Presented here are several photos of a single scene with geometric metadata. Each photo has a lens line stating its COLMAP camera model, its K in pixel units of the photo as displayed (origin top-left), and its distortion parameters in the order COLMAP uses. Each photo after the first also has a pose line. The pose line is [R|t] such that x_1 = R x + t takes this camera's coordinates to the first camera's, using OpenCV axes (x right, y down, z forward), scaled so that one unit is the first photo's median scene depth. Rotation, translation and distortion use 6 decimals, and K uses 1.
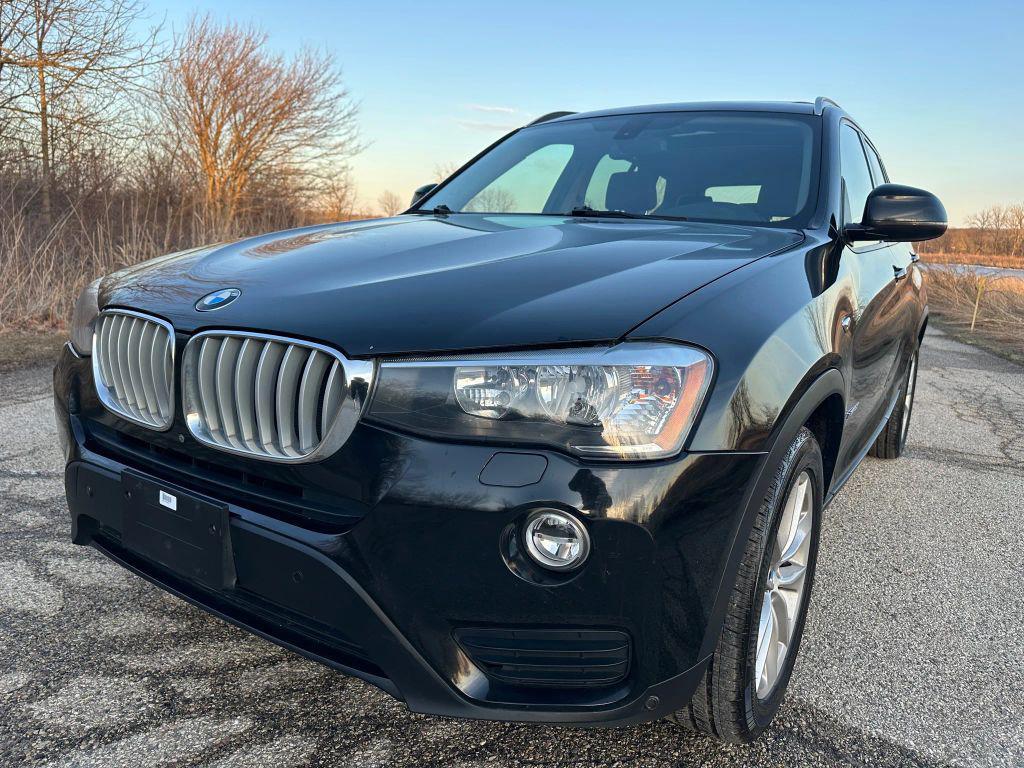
lens RADIAL K [[731.2, 0, 501.3], [0, 731.2, 388.3], [0, 0, 1]] dist [0.022479, -0.028124]
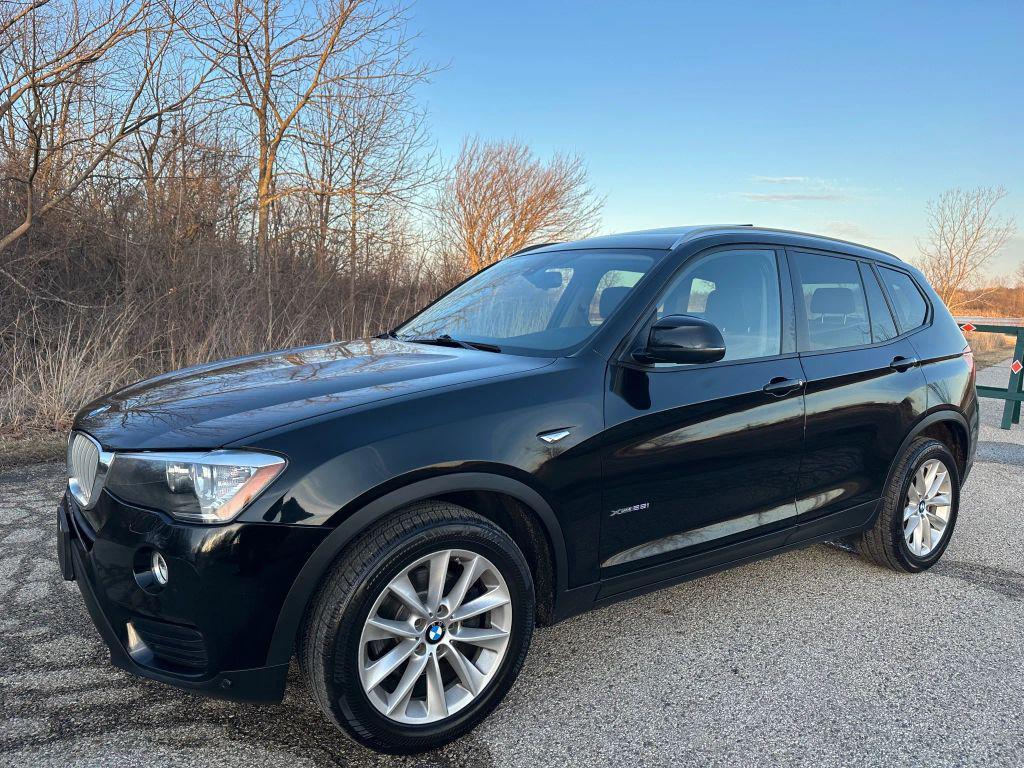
lens RADIAL K [[726.2, 0, 504.6], [0, 726.2, 389.8], [0, 0, 1]] dist [0.041633, -0.050976]
pose [[0.922059, 0.017738, -0.386642, 0.728583], [-0.055206, 0.994763, -0.086016, -0.048186], [0.383092, 0.100657, 0.918210, -0.138348]]
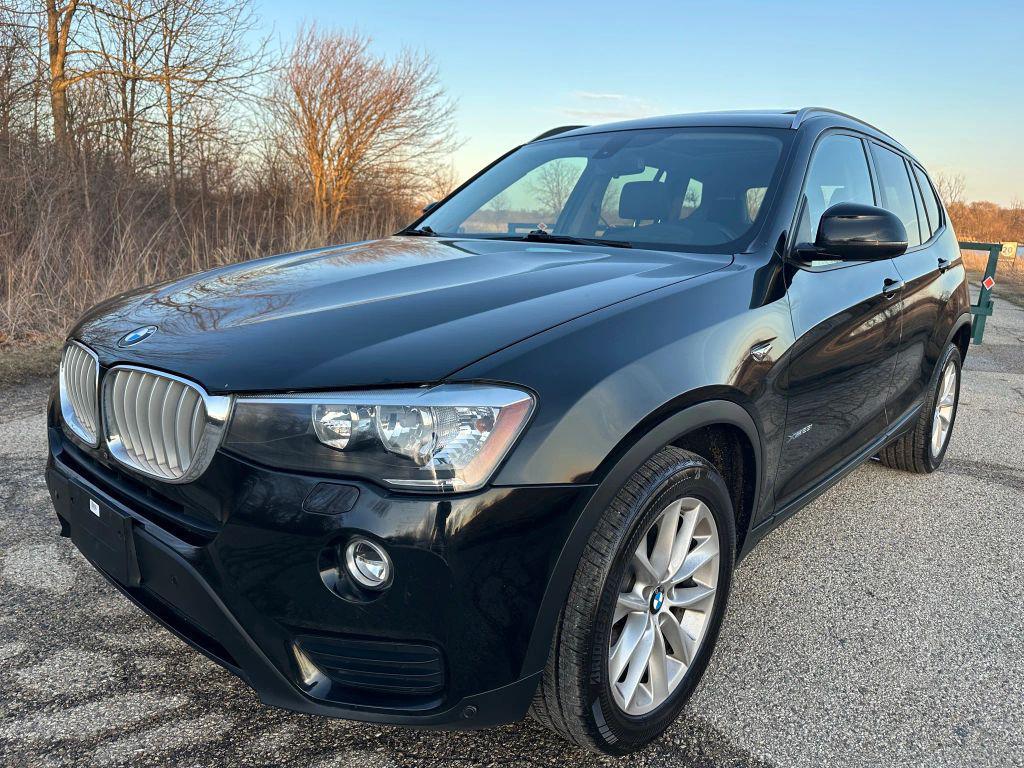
lens RADIAL K [[726.2, 0, 504.6], [0, 726.2, 389.8], [0, 0, 1]] dist [0.041633, -0.050976]
pose [[0.989027, 0.014812, -0.146990, 0.224473], [-0.012259, 0.999758, 0.018260, -0.040621], [0.147224, -0.016257, 0.988969, -0.036024]]
